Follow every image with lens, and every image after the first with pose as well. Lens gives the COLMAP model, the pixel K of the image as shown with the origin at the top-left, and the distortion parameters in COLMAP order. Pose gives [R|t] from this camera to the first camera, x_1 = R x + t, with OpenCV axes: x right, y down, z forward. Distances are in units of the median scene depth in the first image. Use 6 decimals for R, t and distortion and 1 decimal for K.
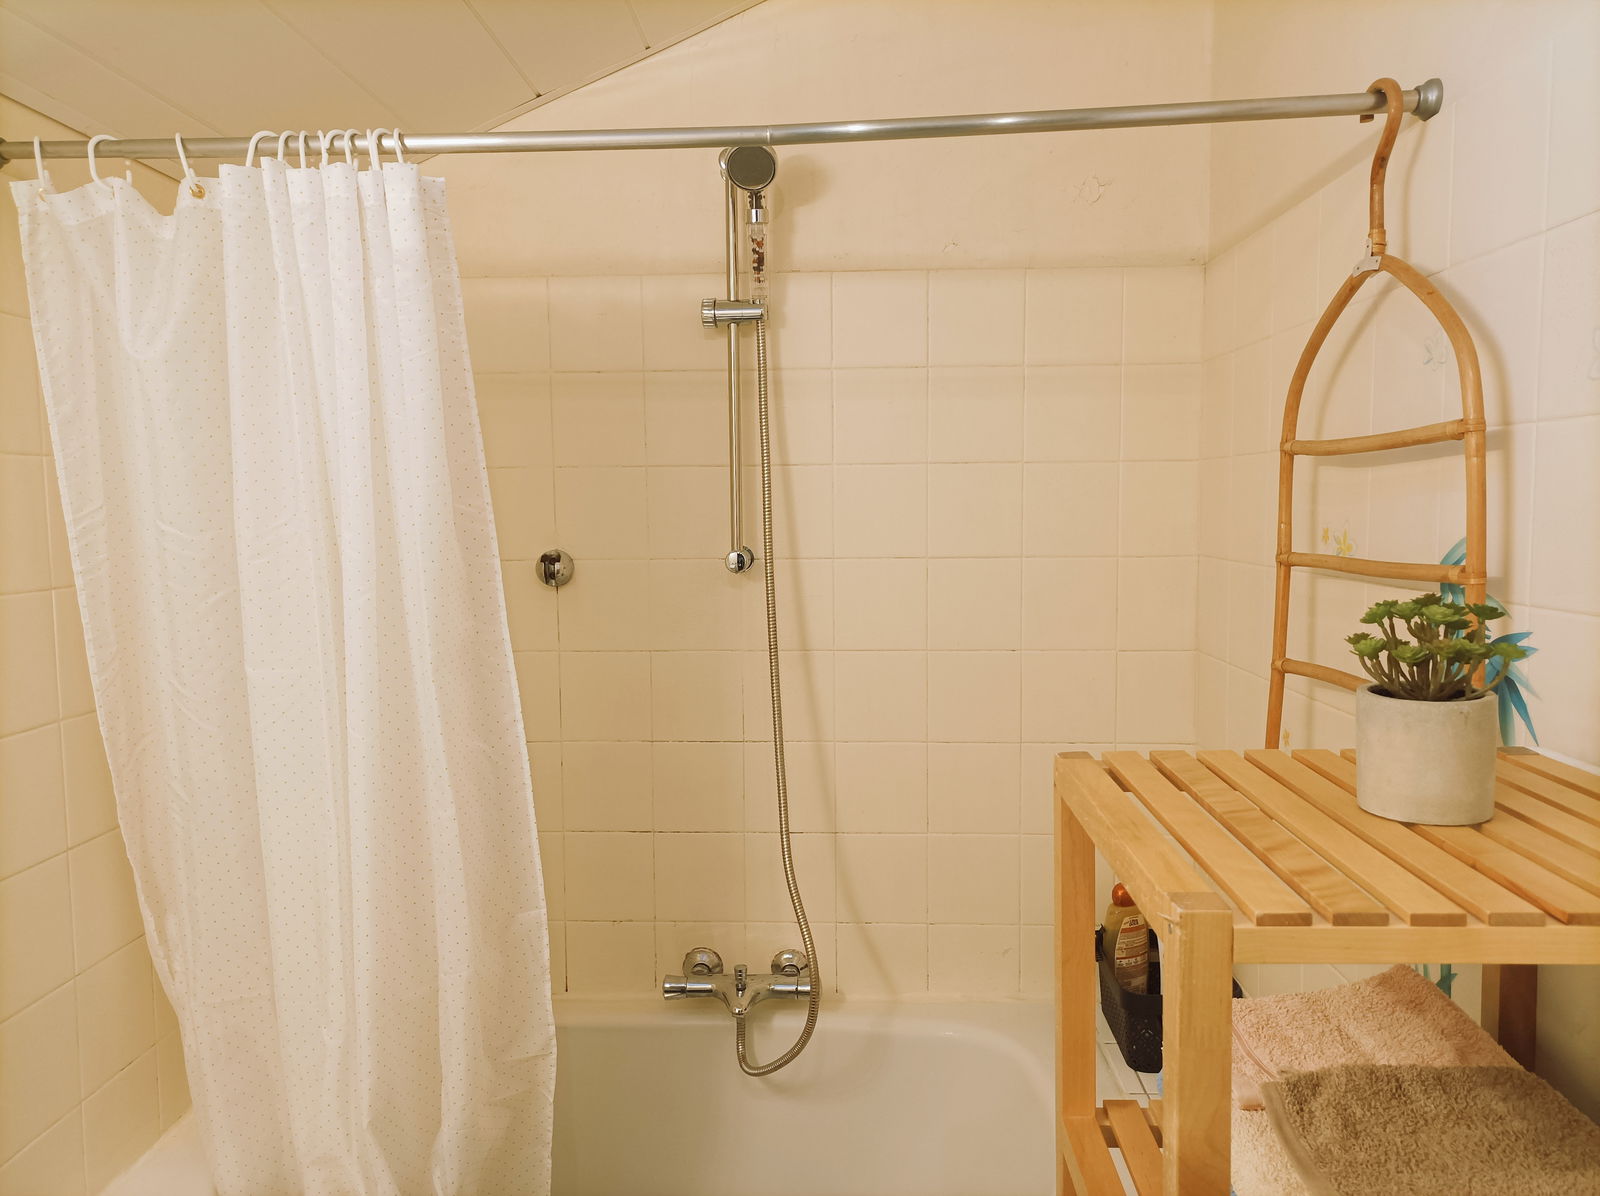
lens RADIAL K [[1197.1, 0, 800.0], [0, 1197.1, 598.0], [0, 0, 1]] dist [0.034529, -0.025228]
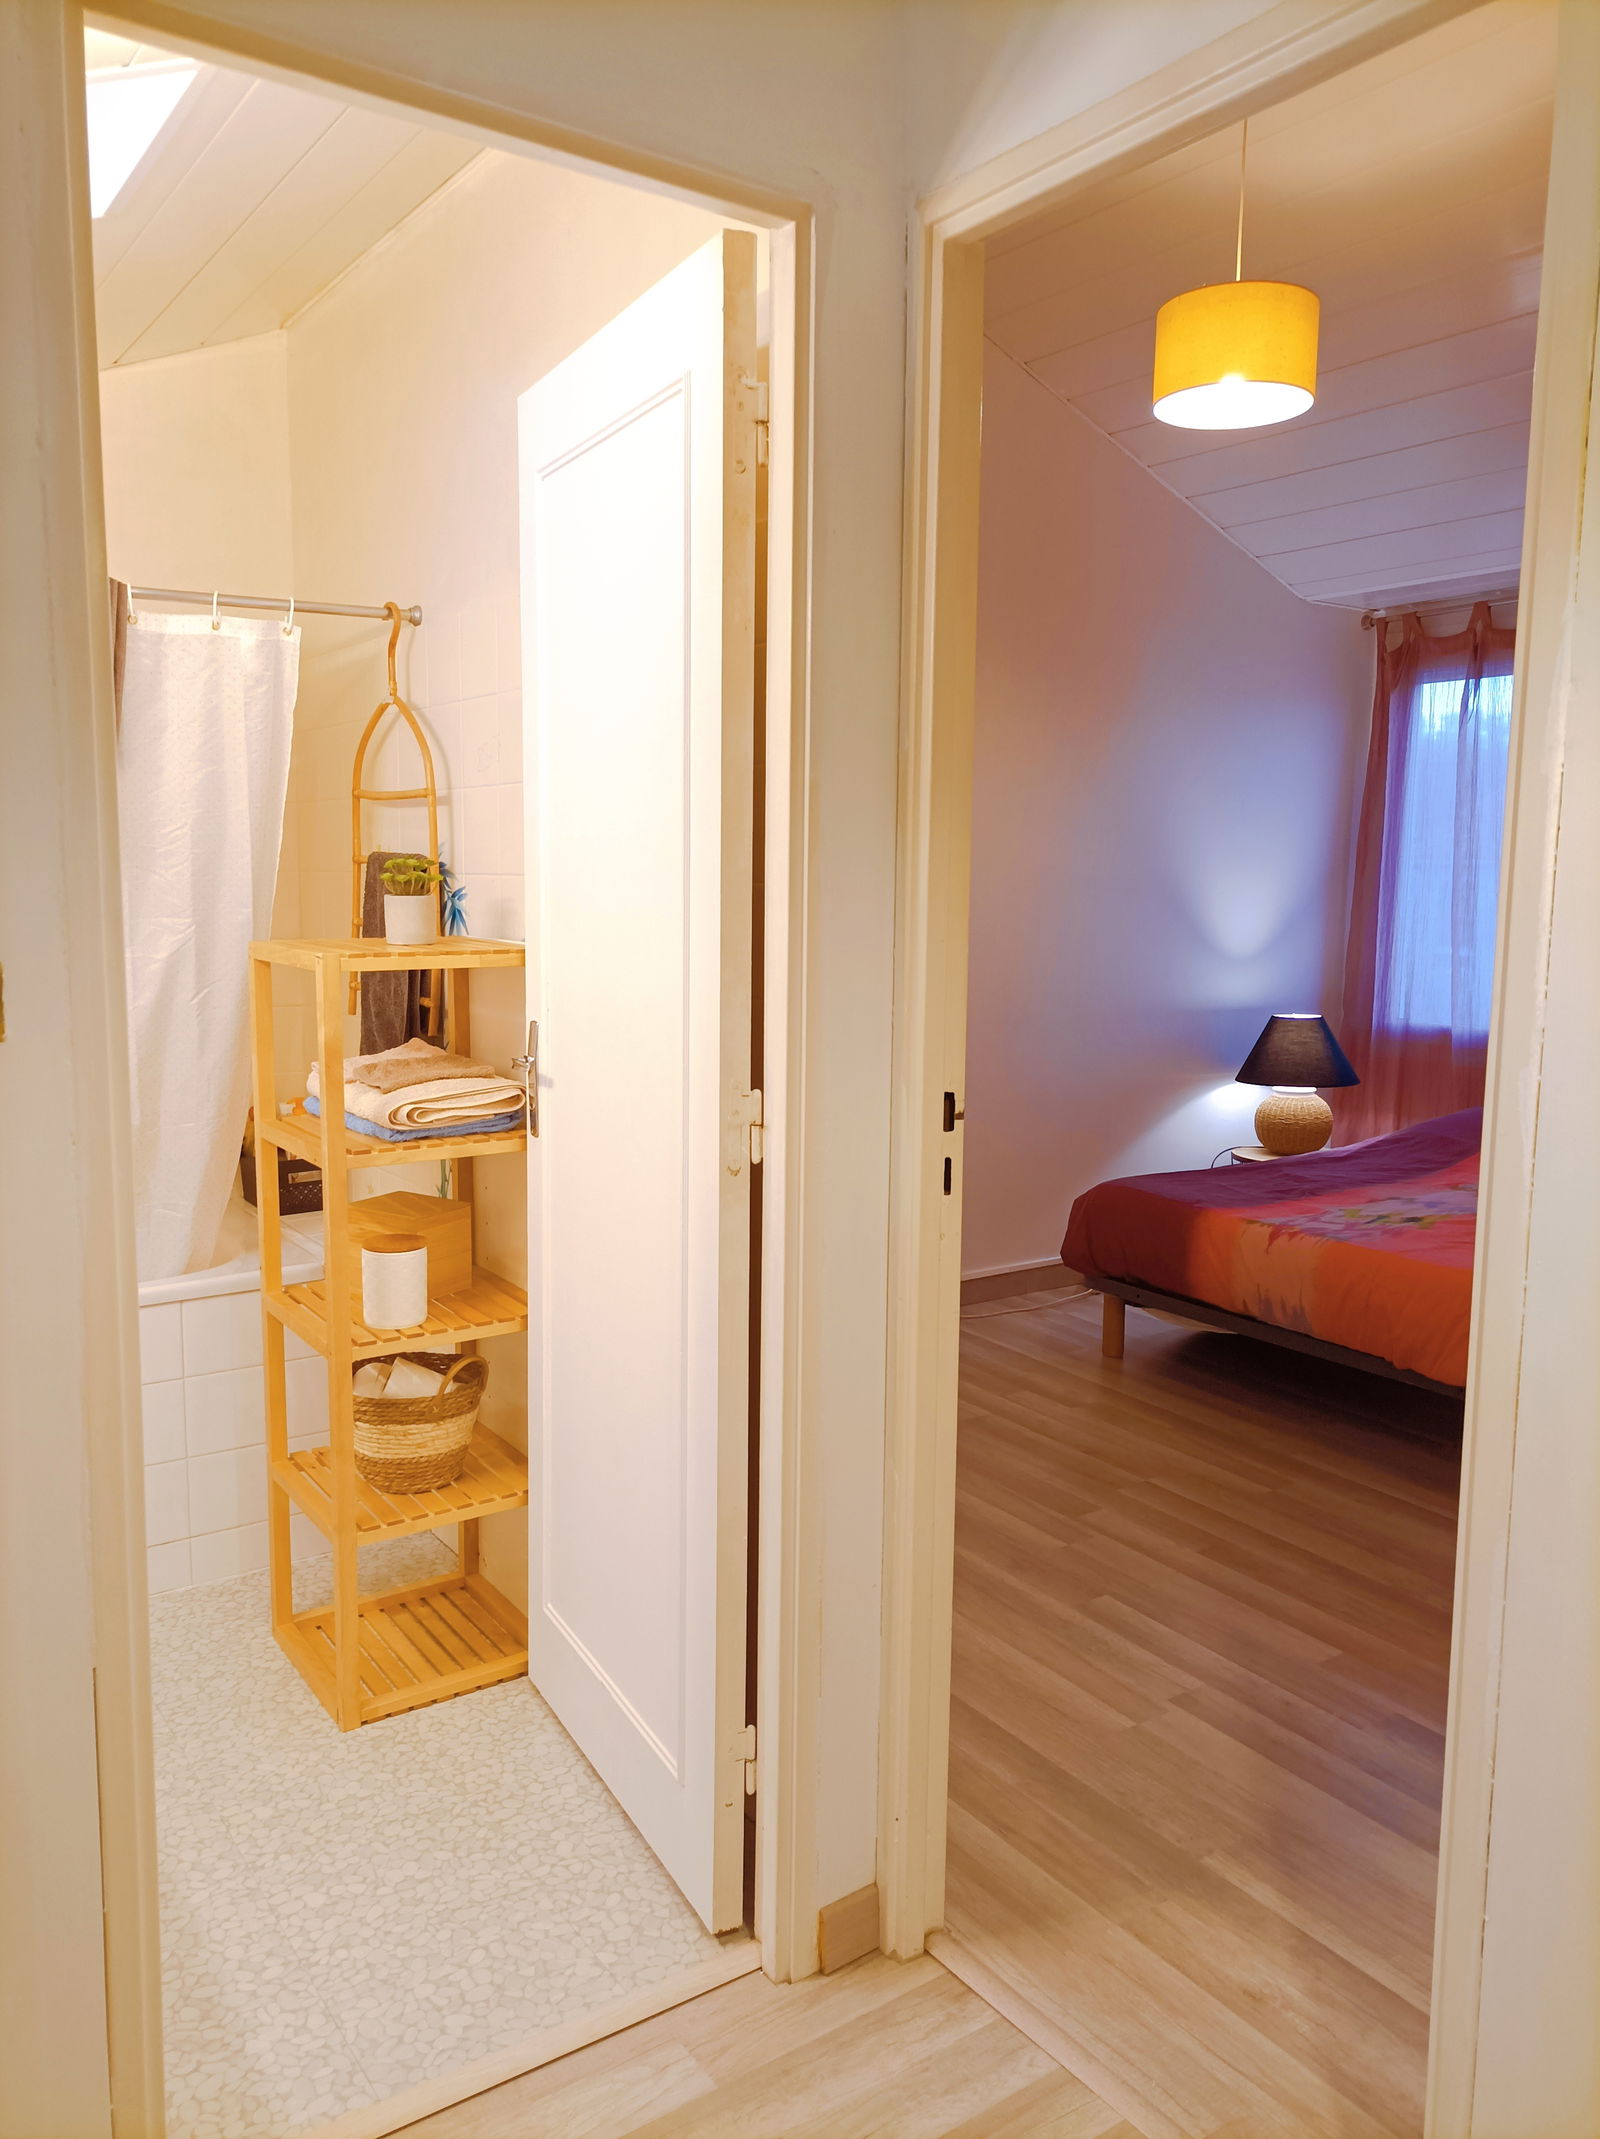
lens RADIAL K [[1600.4, 0, 800.0], [0, 1600.4, 1069.5], [0, 0, 1]] dist [0.034529, -0.025228]
pose [[0.801544, -0.056179, 0.595291, -0.496531], [0.029020, 0.998058, 0.055114, 0.166756], [-0.597231, -0.026901, 0.801618, -1.294149]]
